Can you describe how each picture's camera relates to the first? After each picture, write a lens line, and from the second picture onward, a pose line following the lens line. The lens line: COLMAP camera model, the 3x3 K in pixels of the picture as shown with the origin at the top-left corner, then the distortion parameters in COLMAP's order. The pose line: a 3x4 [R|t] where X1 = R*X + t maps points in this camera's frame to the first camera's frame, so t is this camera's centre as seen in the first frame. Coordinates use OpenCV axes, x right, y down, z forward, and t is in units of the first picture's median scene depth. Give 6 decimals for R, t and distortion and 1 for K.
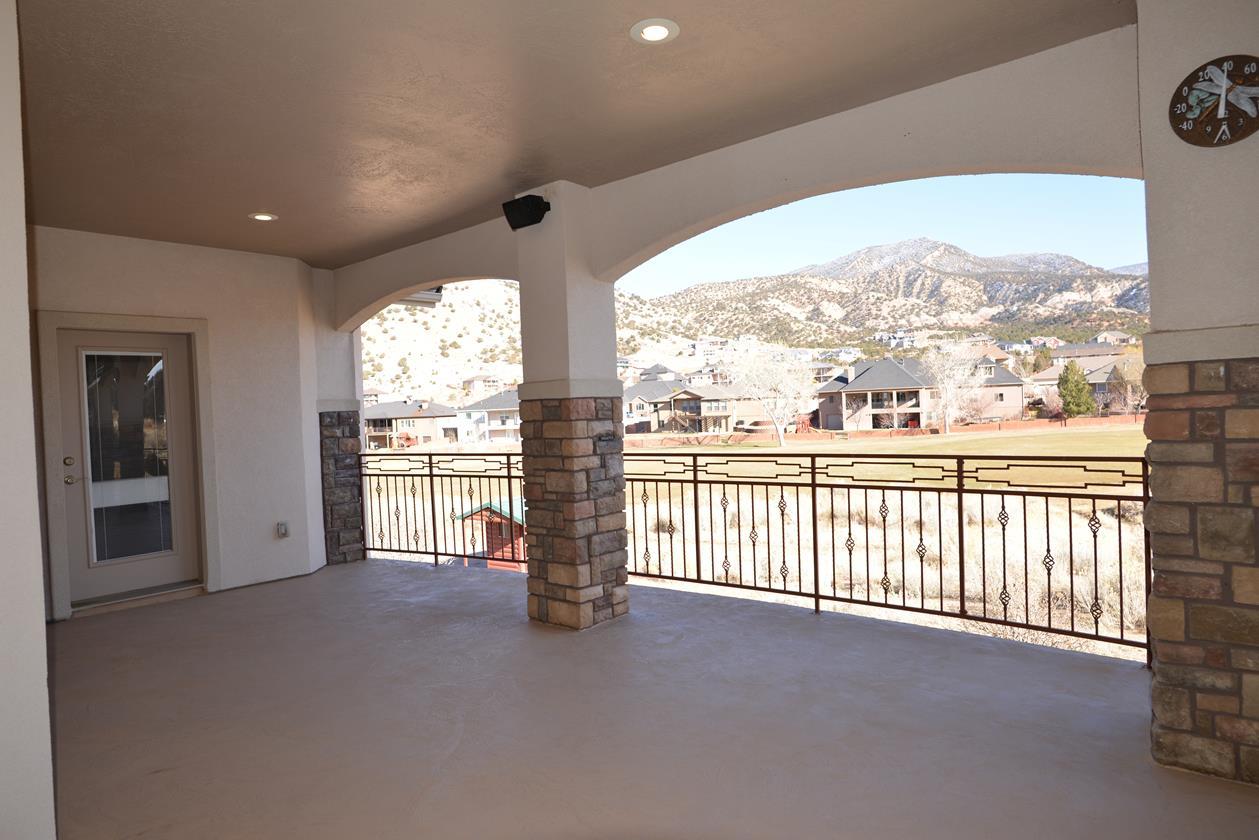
lens RADIAL K [[722.9, 0, 631.2], [0, 722.9, 418.7], [0, 0, 1]] dist [-0.036531, 0.014032]
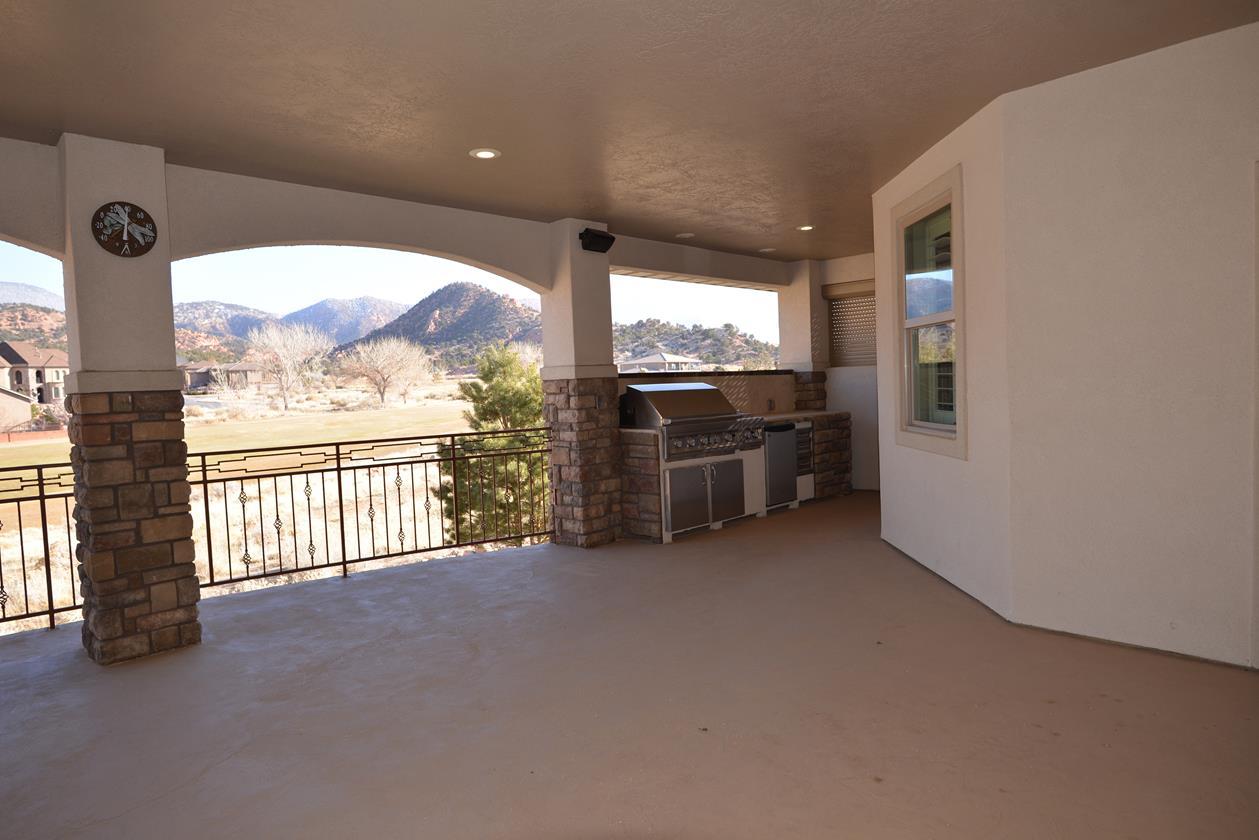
lens RADIAL K [[722.9, 0, 628.7], [0, 722.9, 419.1], [0, 0, 1]] dist [-0.036531, 0.014032]
pose [[0.091375, -0.009394, 0.995772, -0.628817], [0.048586, 0.998807, 0.004965, 0.023534], [-0.994631, 0.047927, 0.091722, -0.243082]]
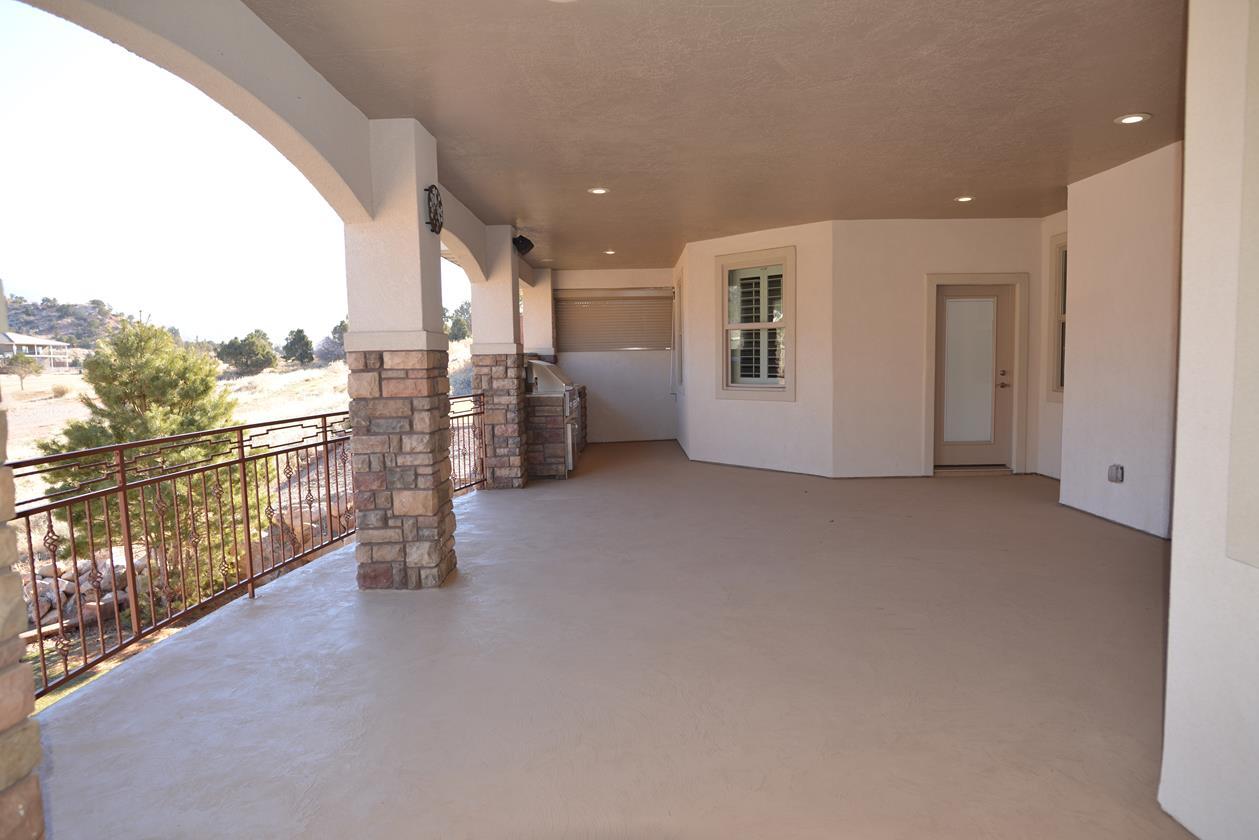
lens RADIAL K [[722.9, 0, 619.7], [0, 722.9, 426.2], [0, 0, 1]] dist [-0.036531, 0.014032]
pose [[-0.633601, -0.018981, 0.773427, -0.873580], [0.055534, 0.996004, 0.069937, 0.007143], [-0.771664, 0.087264, -0.630015, 1.771179]]
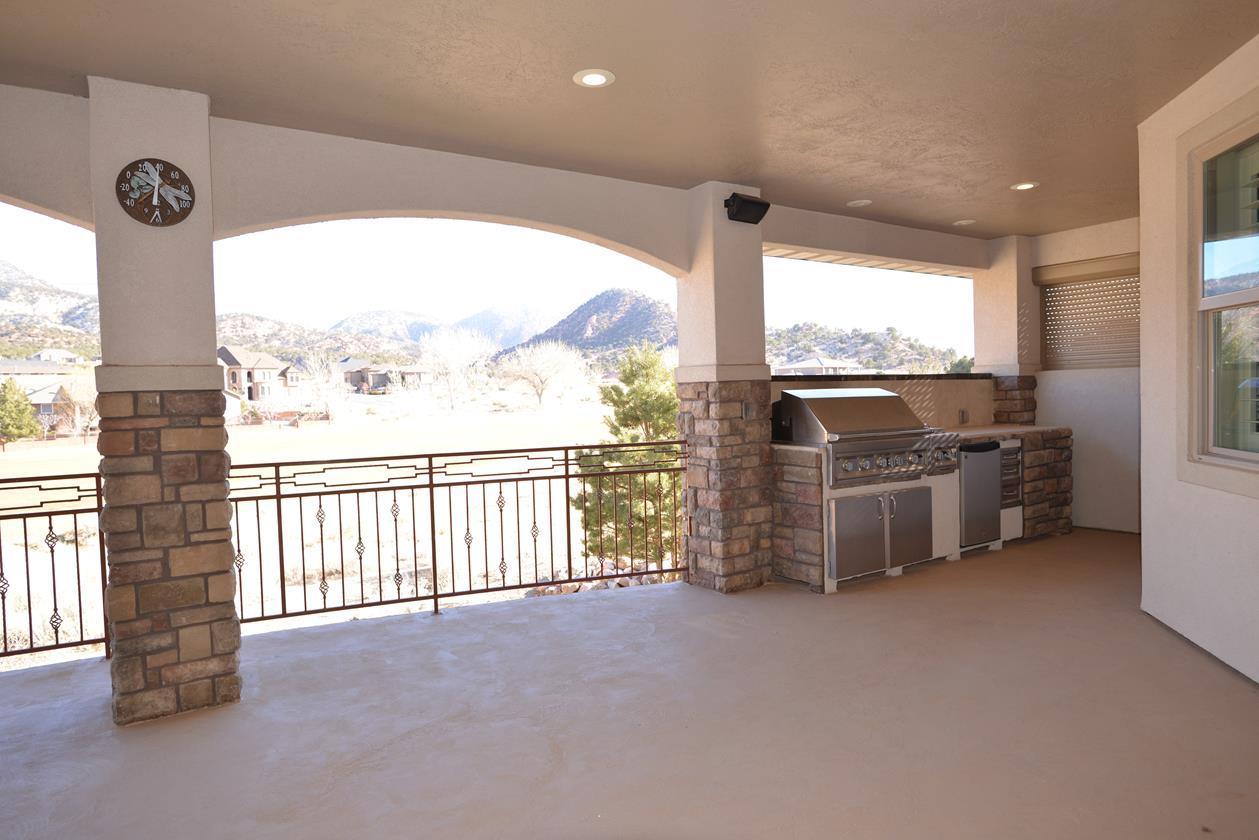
lens RADIAL K [[722.9, 0, 630.2], [0, 722.9, 418.5], [0, 0, 1]] dist [-0.036531, 0.014032]
pose [[0.295155, 0.001086, 0.955449, -0.149296], [0.028262, 0.999552, -0.009866, 0.004196], [-0.955031, 0.029915, 0.294992, -0.197277]]
